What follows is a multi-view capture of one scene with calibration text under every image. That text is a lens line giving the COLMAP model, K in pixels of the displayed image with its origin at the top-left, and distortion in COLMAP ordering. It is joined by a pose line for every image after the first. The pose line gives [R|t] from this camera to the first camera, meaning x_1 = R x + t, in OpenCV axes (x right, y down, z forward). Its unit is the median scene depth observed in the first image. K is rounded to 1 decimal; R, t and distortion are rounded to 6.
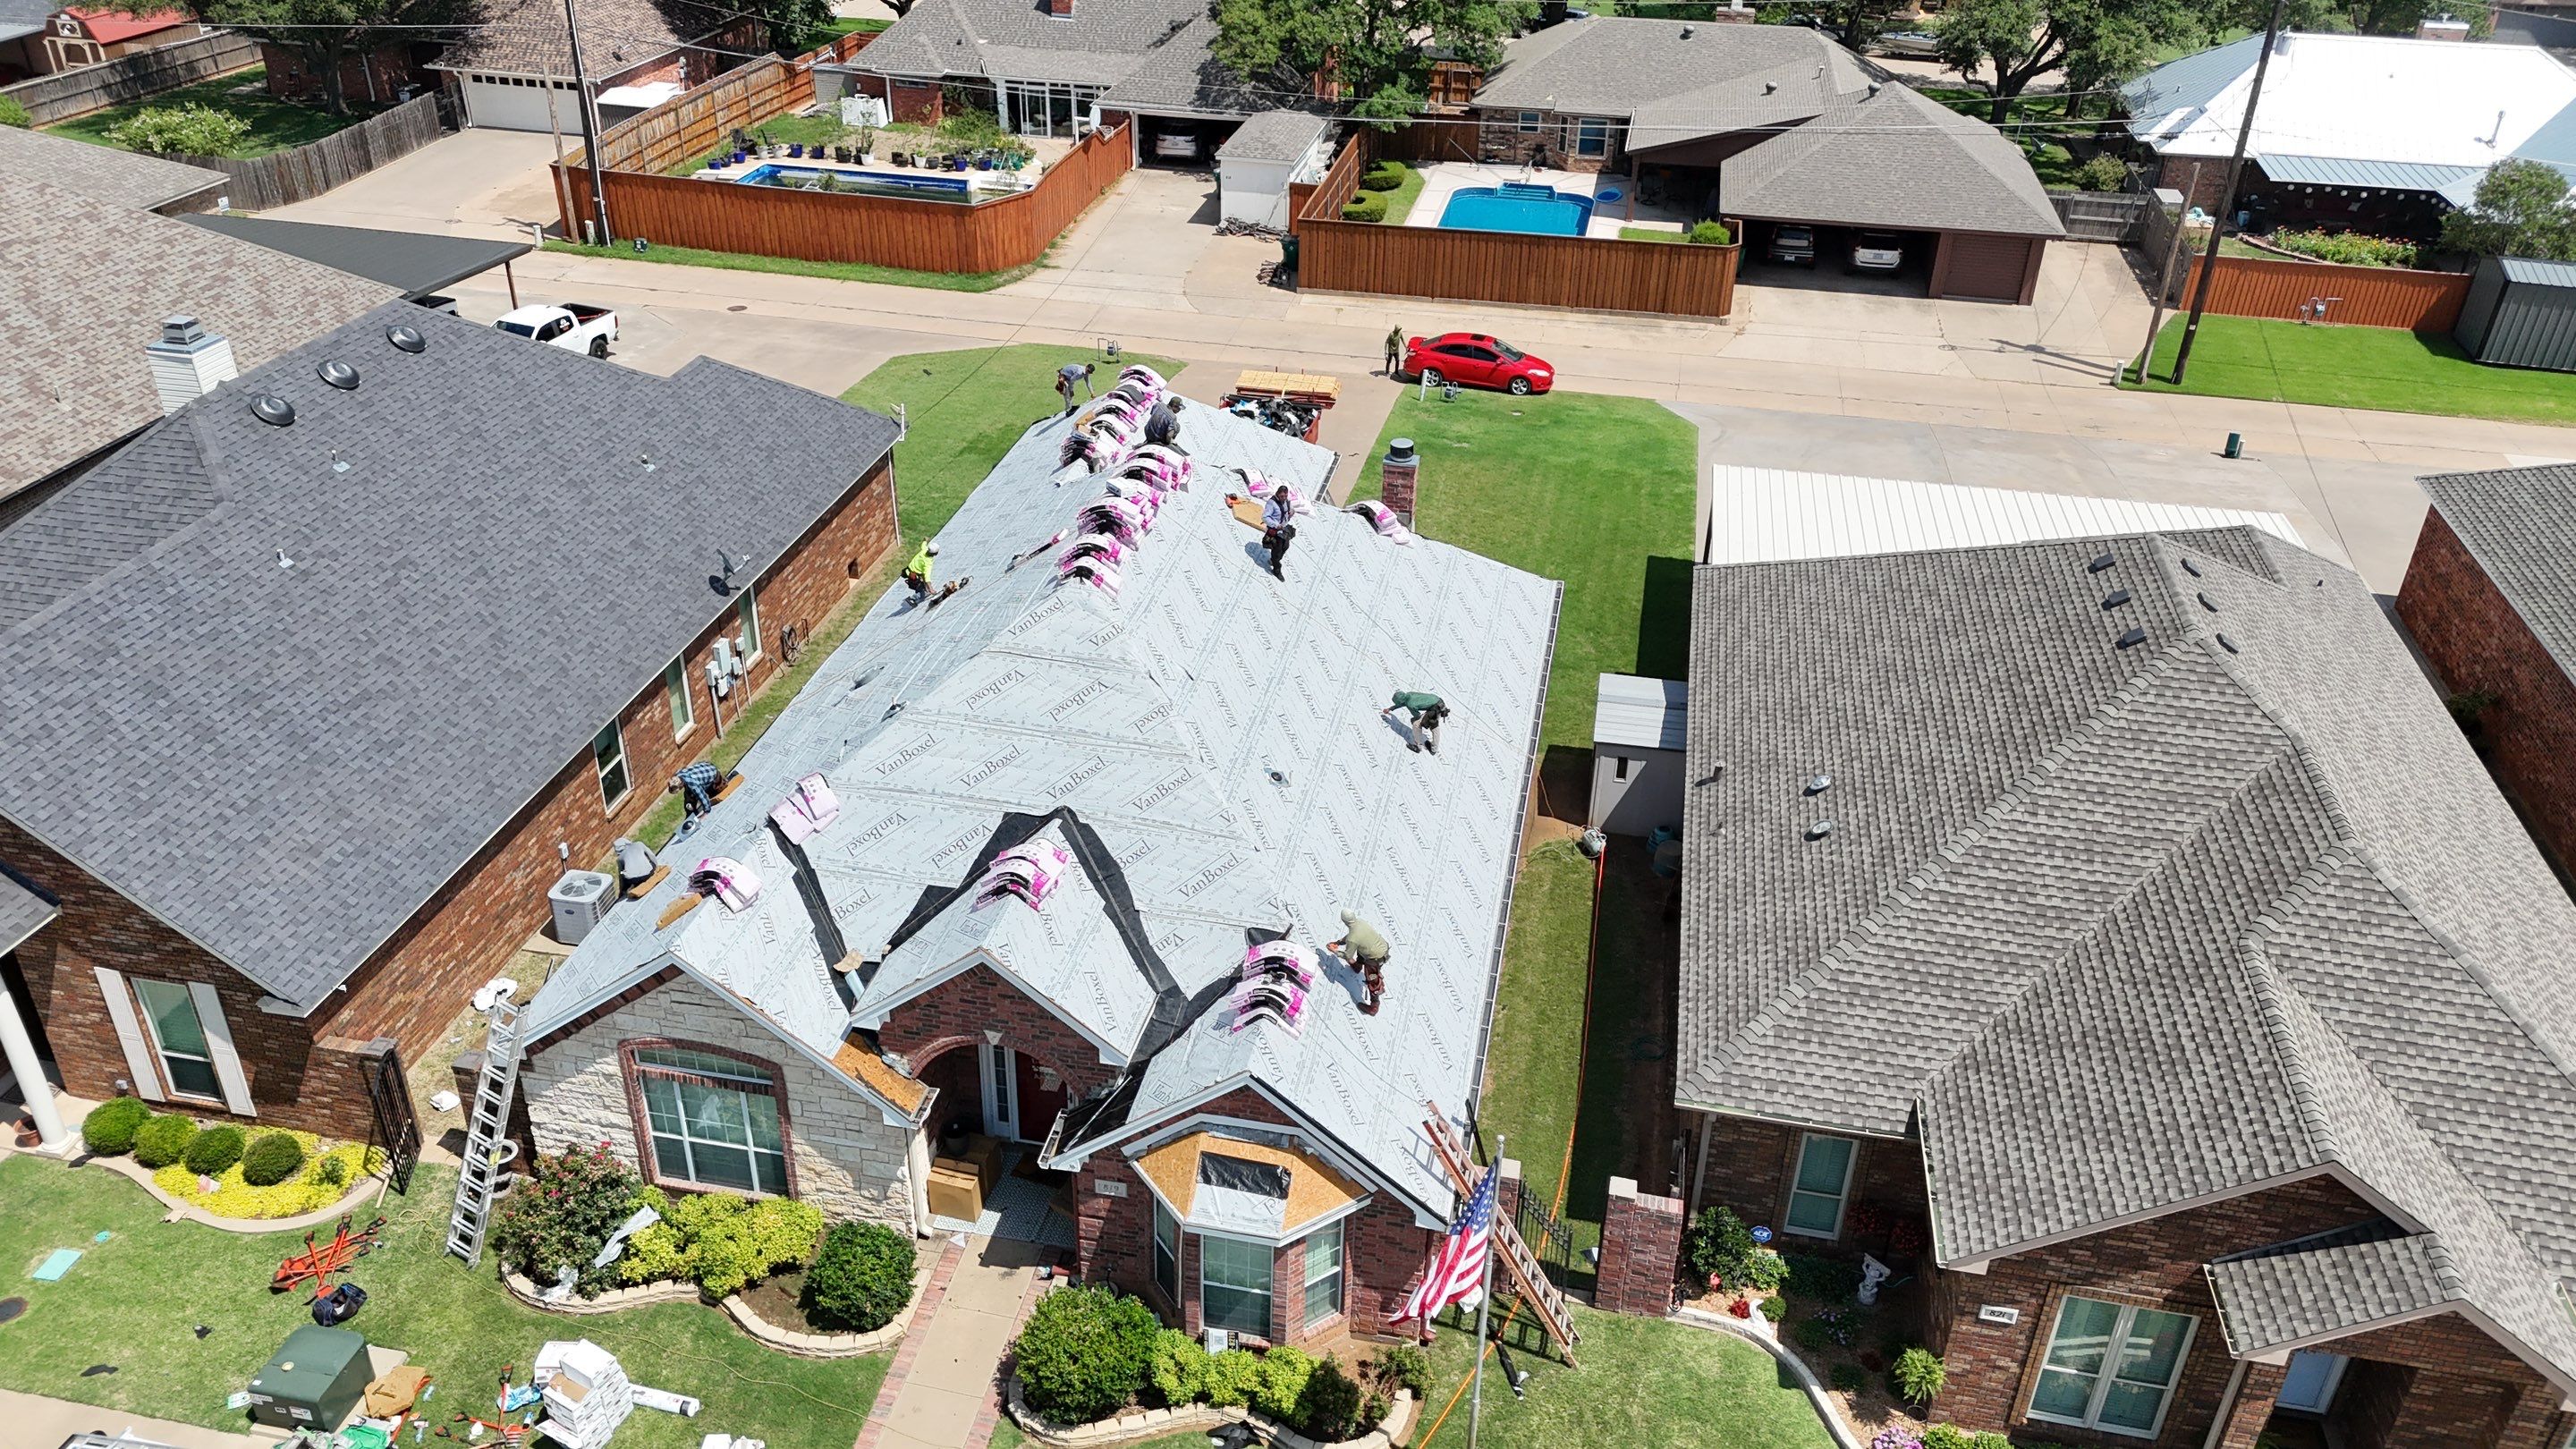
lens RADIAL K [[1898.8, 0, 1300.2], [0, 1898.8, 724.9], [0, 0, 1]] dist [0.045519, -0.029933]
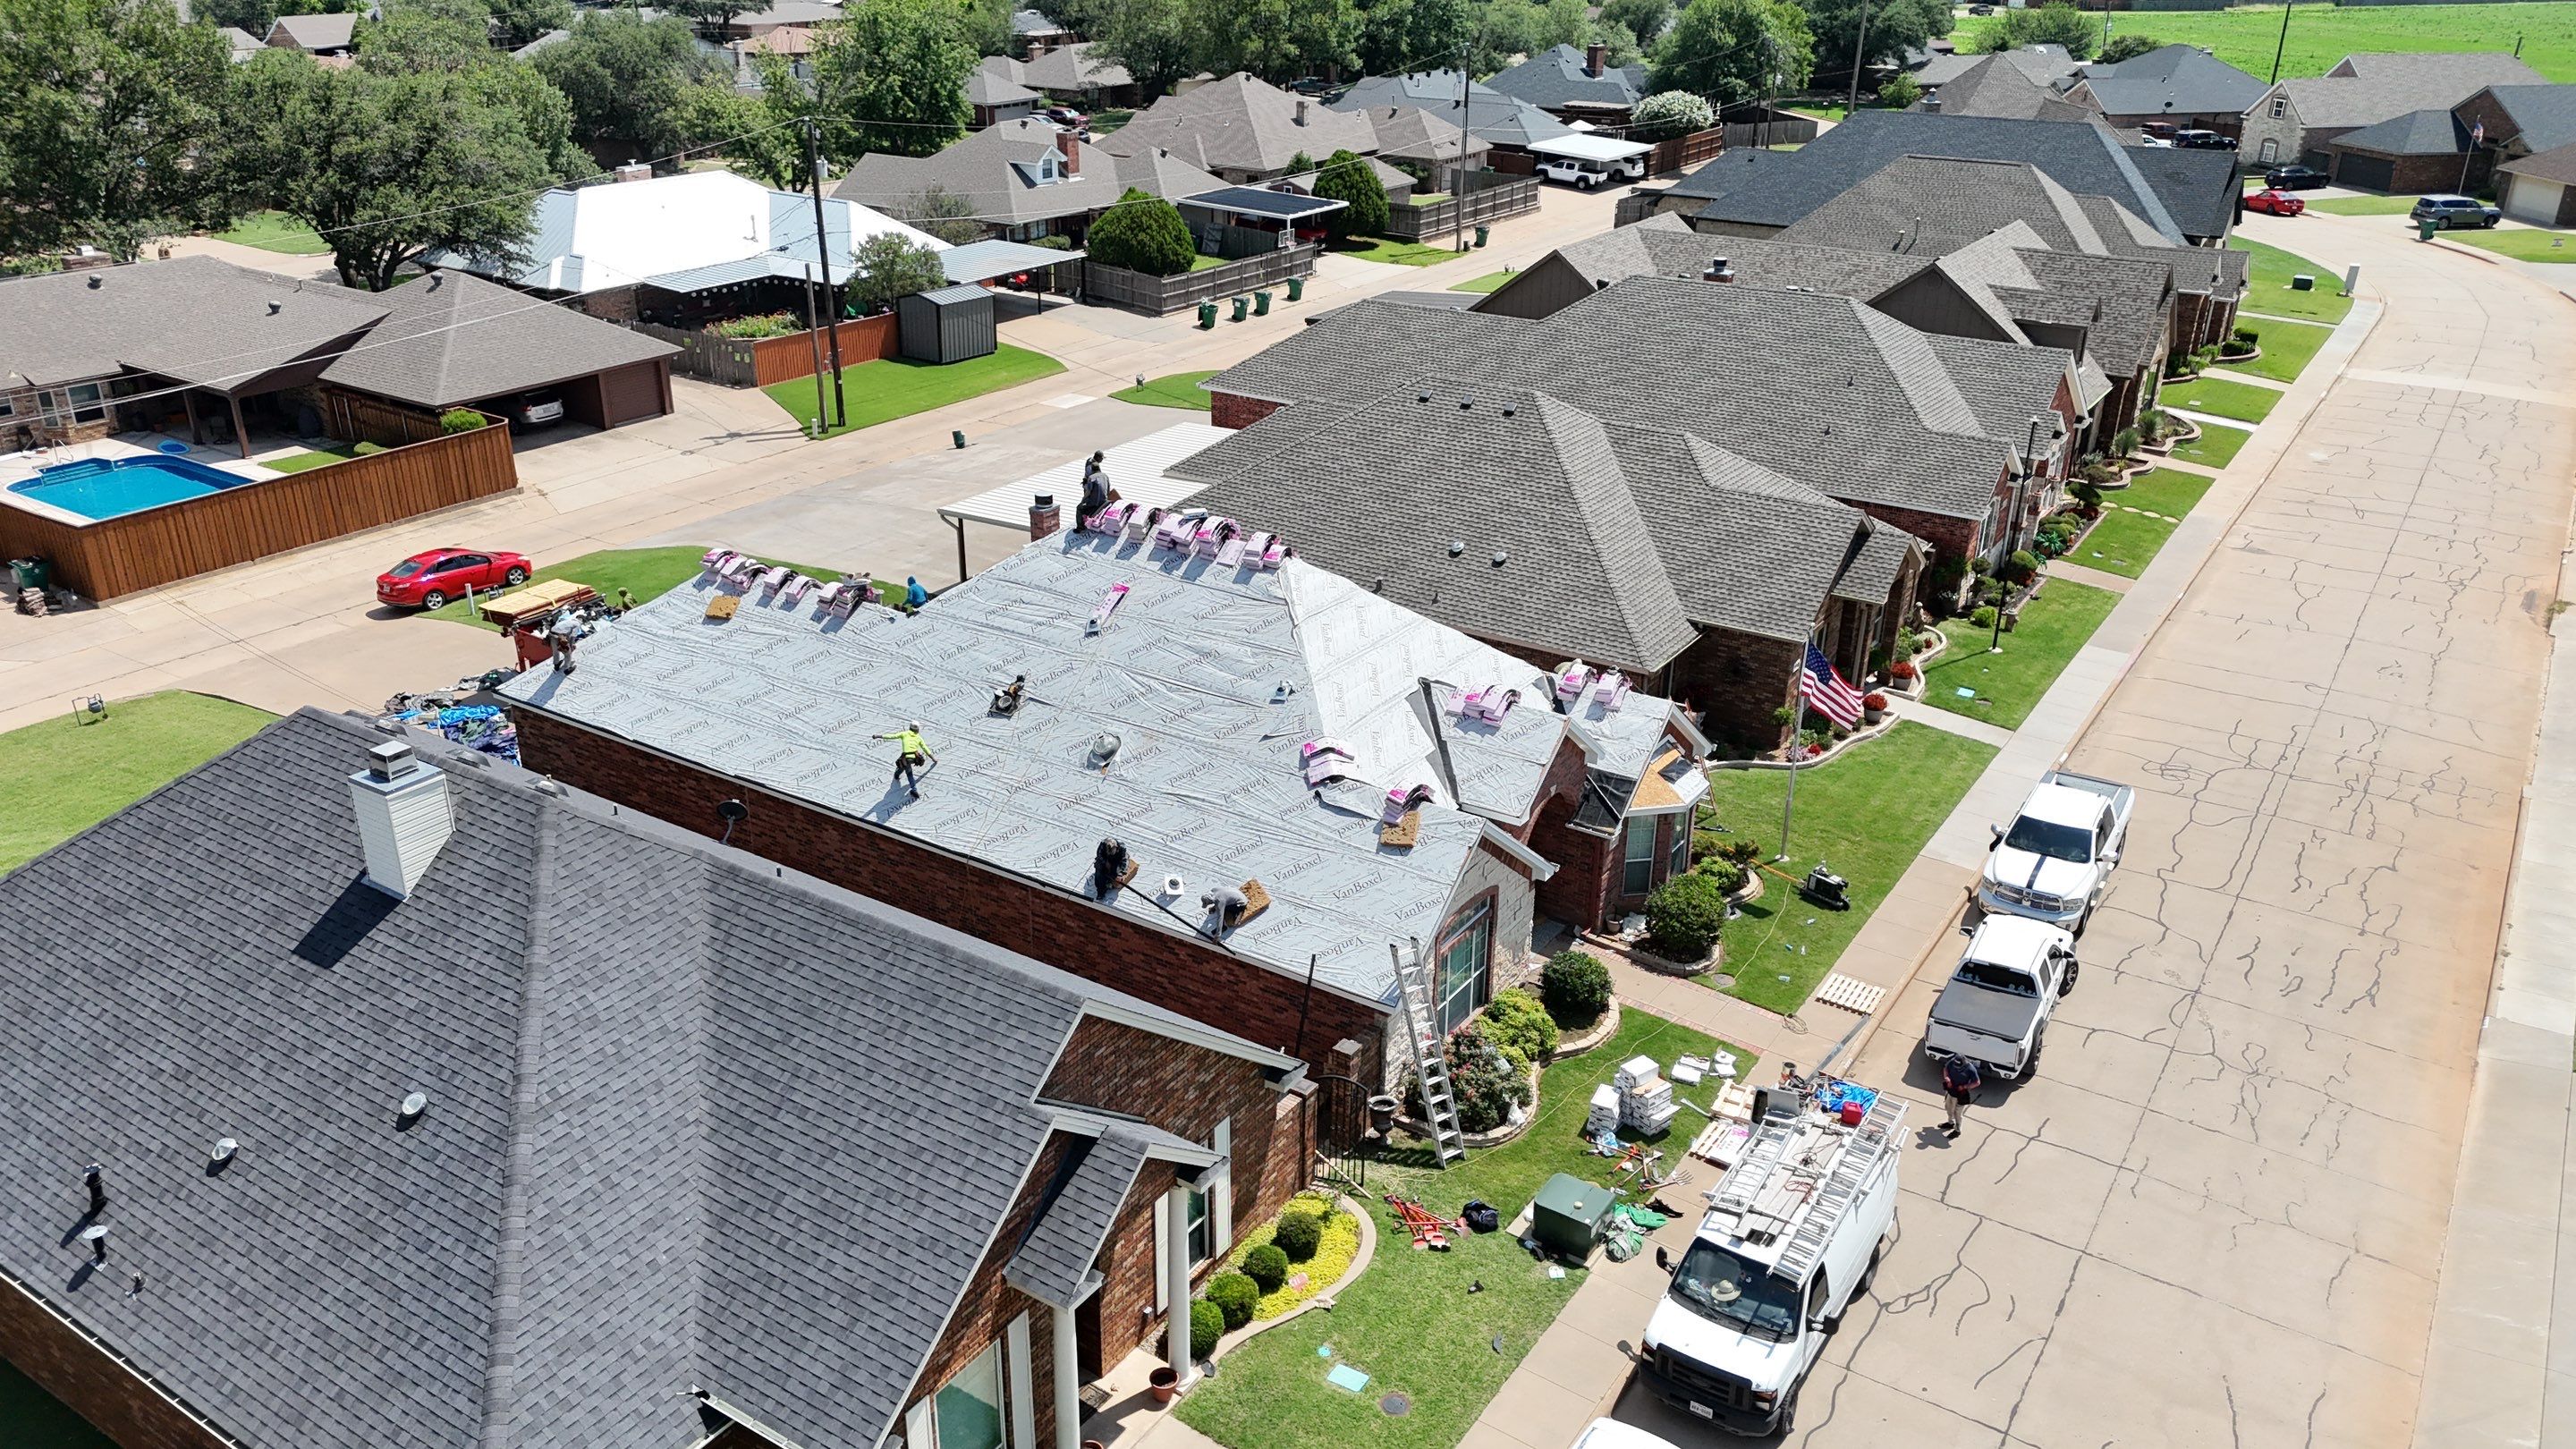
lens RADIAL K [[1898.8, 0, 1287.3], [0, 1898.8, 726.2], [0, 0, 1]] dist [0.045519, -0.029933]
pose [[0.375890, -0.387543, 0.841735, -1.218880], [0.465116, 0.864545, 0.190340, -0.215146], [-0.801482, 0.319958, 0.505226, 0.326493]]
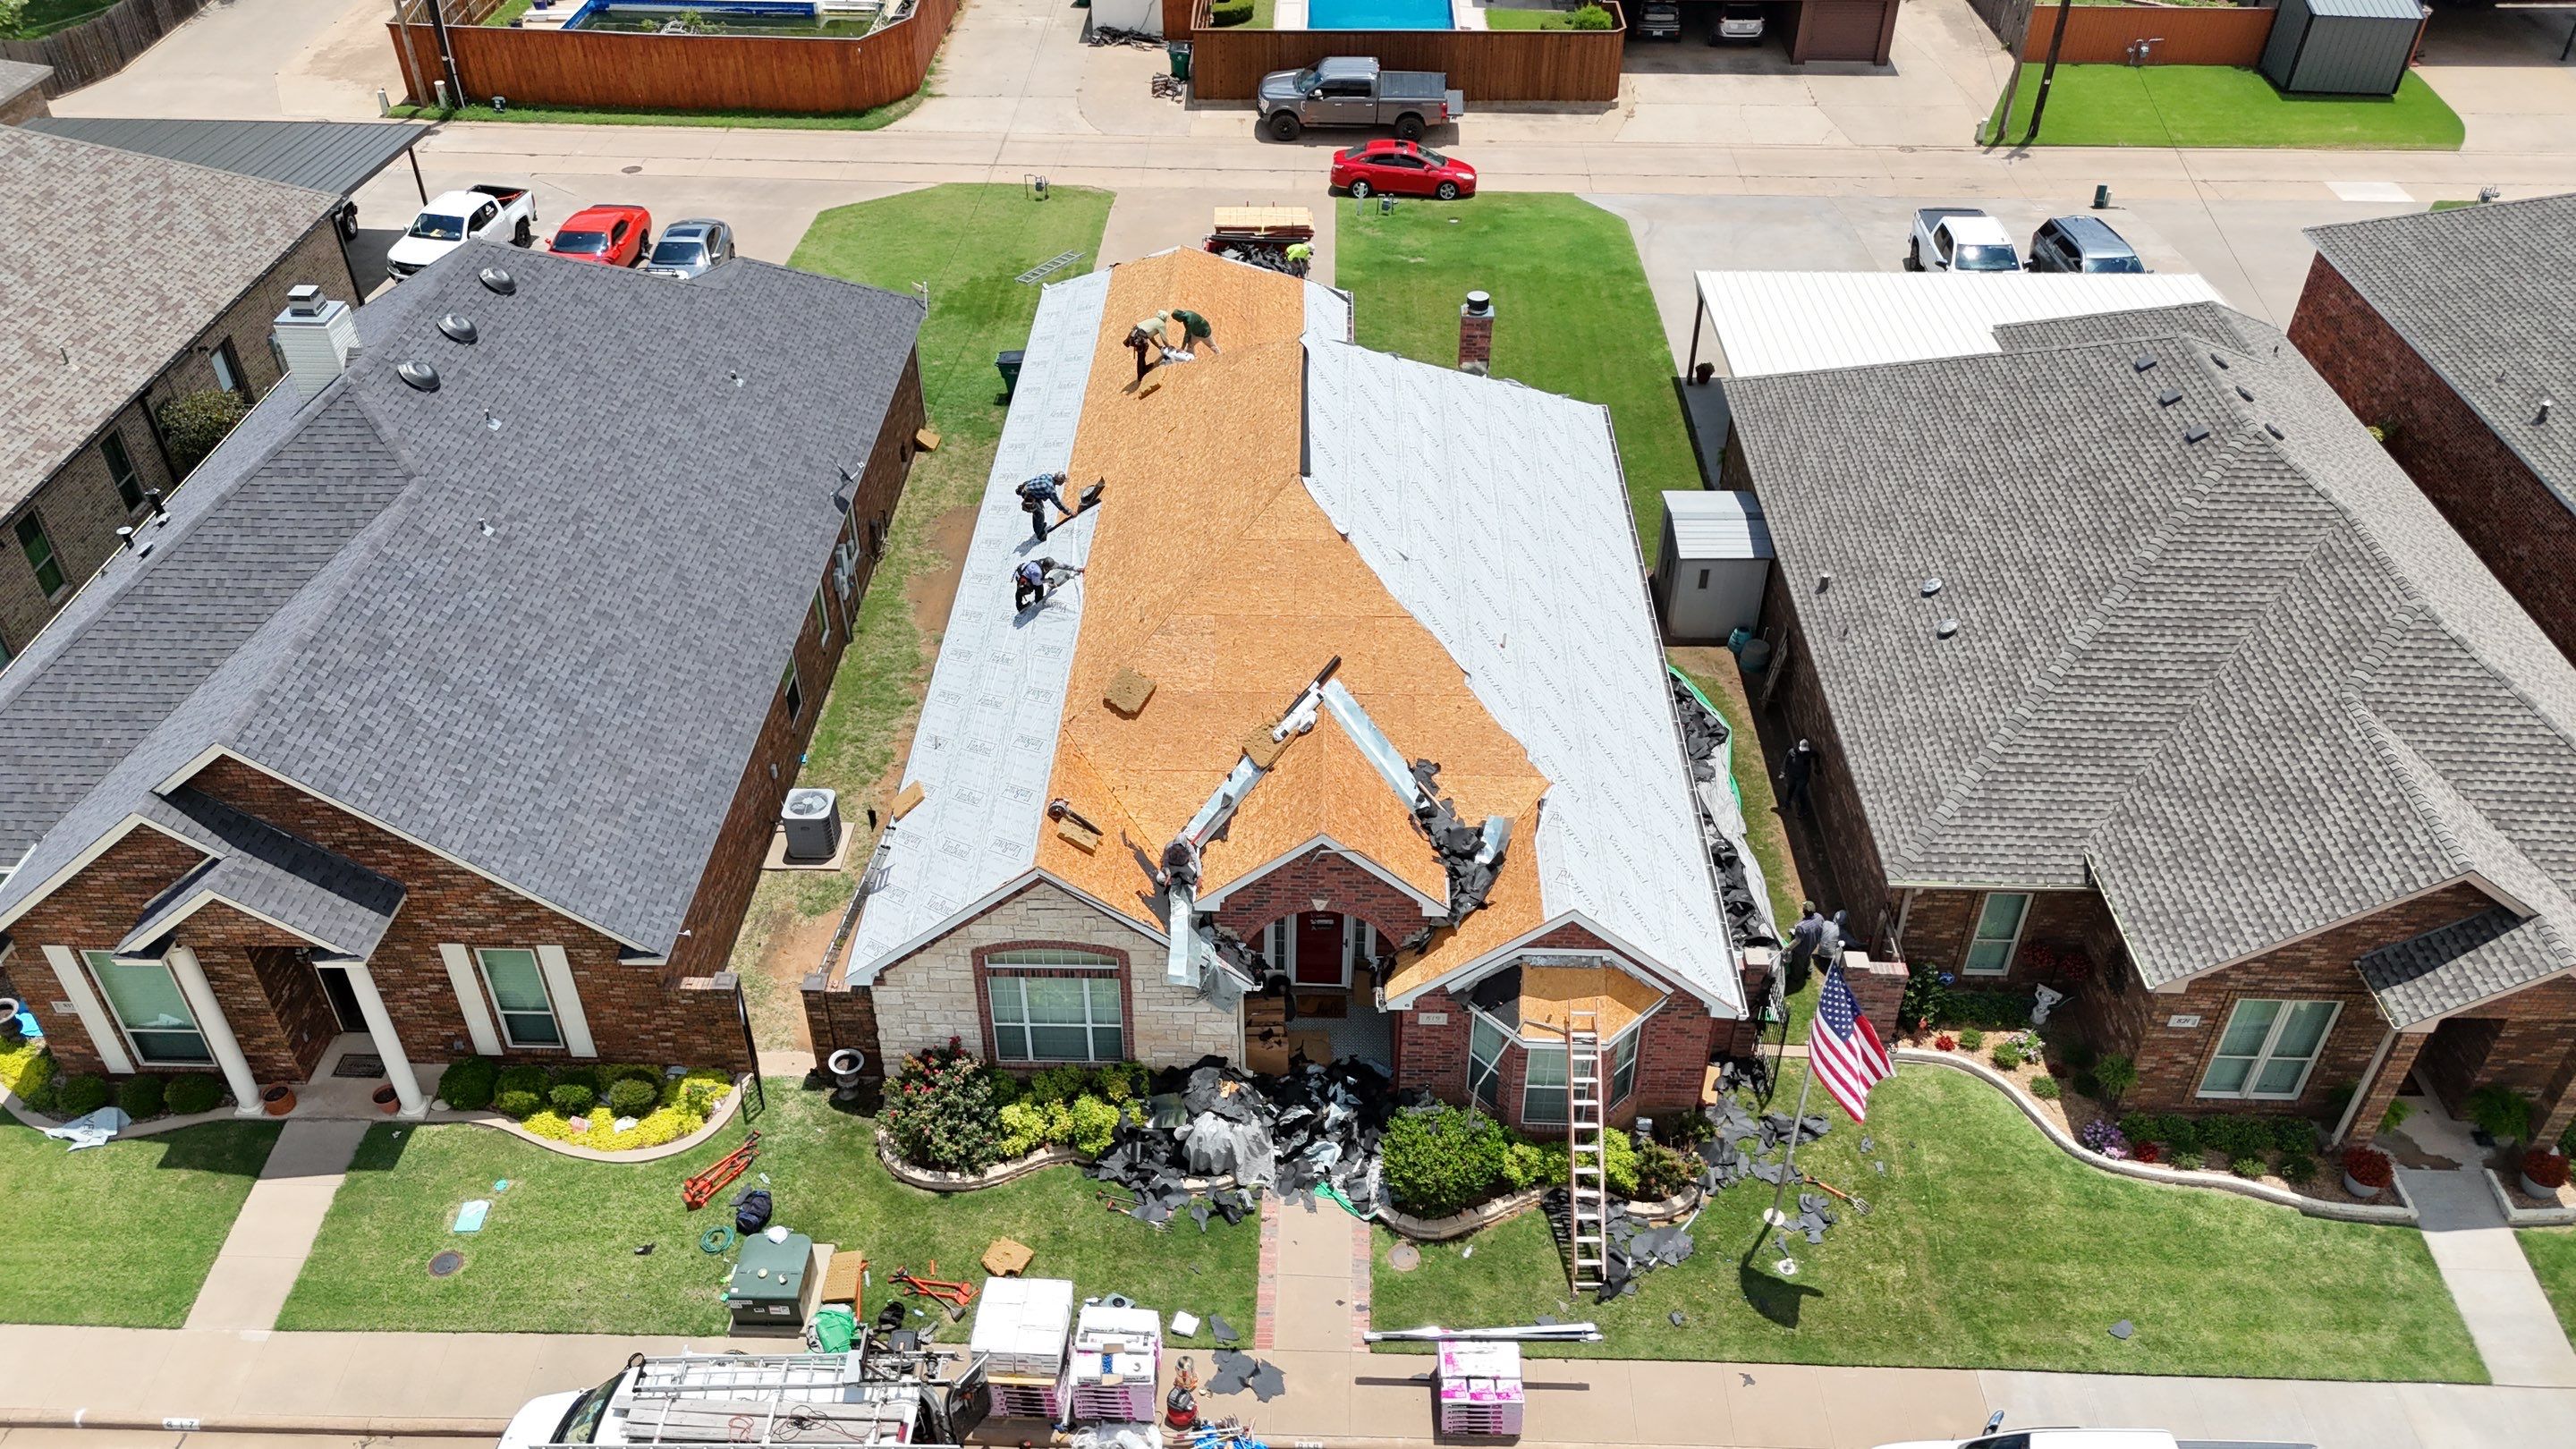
lens RADIAL K [[1898.8, 0, 1295.2], [0, 1898.8, 727.5], [0, 0, 1]] dist [0.045519, -0.029933]
pose [[0.984862, -0.118676, 0.126347, -0.253803], [0.101230, 0.985449, 0.136538, -0.079359], [-0.140712, -0.121681, 0.982545, -0.079305]]
